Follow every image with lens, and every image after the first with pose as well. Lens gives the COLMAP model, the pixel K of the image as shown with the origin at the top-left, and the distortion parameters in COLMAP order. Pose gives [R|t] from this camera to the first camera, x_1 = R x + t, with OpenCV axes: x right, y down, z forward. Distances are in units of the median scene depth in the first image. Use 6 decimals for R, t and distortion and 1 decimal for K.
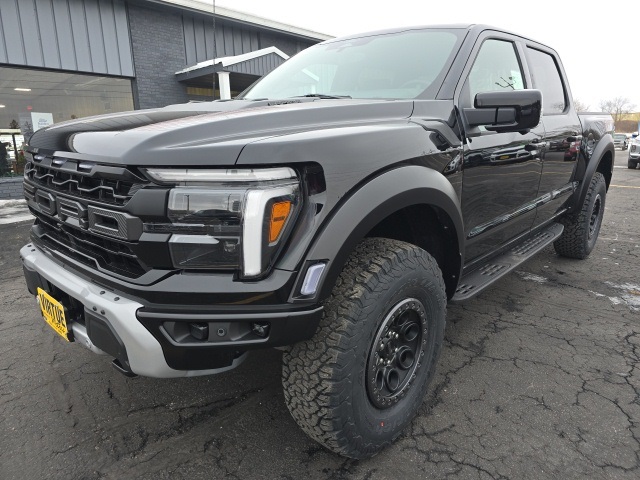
lens RADIAL K [[438.7, 0, 320.0], [0, 438.7, 240.0], [0, 0, 1]] dist [0.045534, -0.065551]
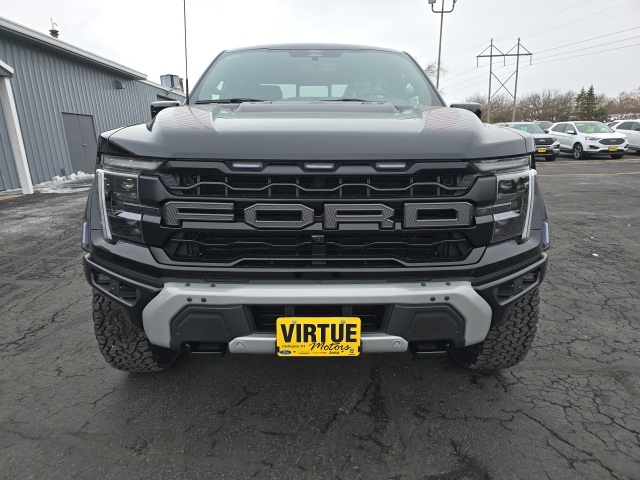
lens RADIAL K [[437.4, 0, 317.6], [0, 437.4, 230.2], [0, 0, 1]] dist [0.000379, 0.002340]
pose [[0.733901, -0.157464, 0.660753, -1.053409], [0.176553, 0.983546, 0.038292, -0.071954], [-0.655911, 0.088555, 0.749626, 0.301092]]
